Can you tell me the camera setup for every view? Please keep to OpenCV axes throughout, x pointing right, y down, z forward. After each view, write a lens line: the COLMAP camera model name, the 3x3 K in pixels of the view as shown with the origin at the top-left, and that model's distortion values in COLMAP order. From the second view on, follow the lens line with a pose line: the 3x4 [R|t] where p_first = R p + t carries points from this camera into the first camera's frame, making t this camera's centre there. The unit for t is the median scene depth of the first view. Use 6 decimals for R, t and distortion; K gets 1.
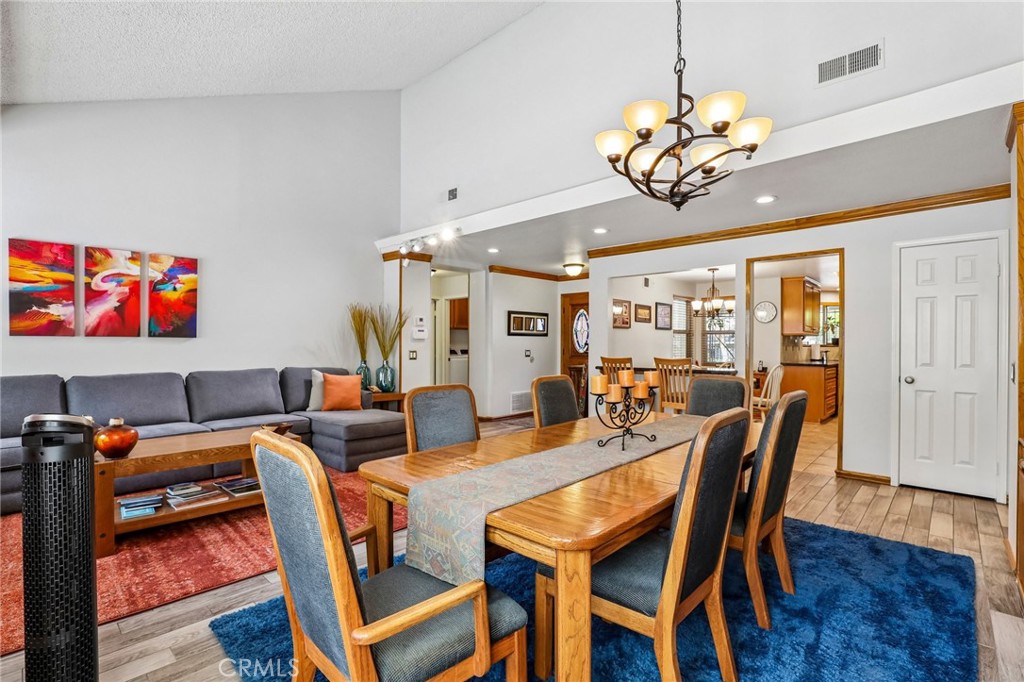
lens RADIAL K [[478.1, 0, 513.7], [0, 478.1, 342.9], [0, 0, 1]] dist [-0.048189, 0.016691]
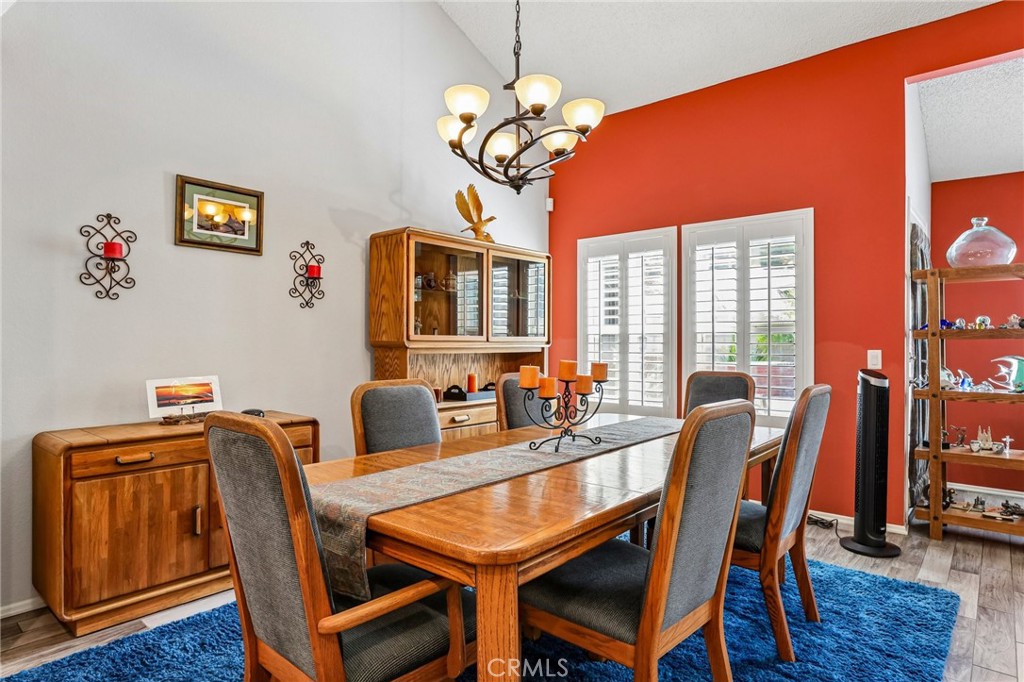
lens RADIAL K [[576.0, 0, 512.0], [0, 576.0, 341.0], [0, 0, 1]] dist [-0.040146, 0.021463]
pose [[-0.999096, -0.005039, -0.042219, 0.179049], [-0.005006, 0.999987, -0.000870, 0.012047], [0.042223, -0.000658, -0.999108, 0.956899]]
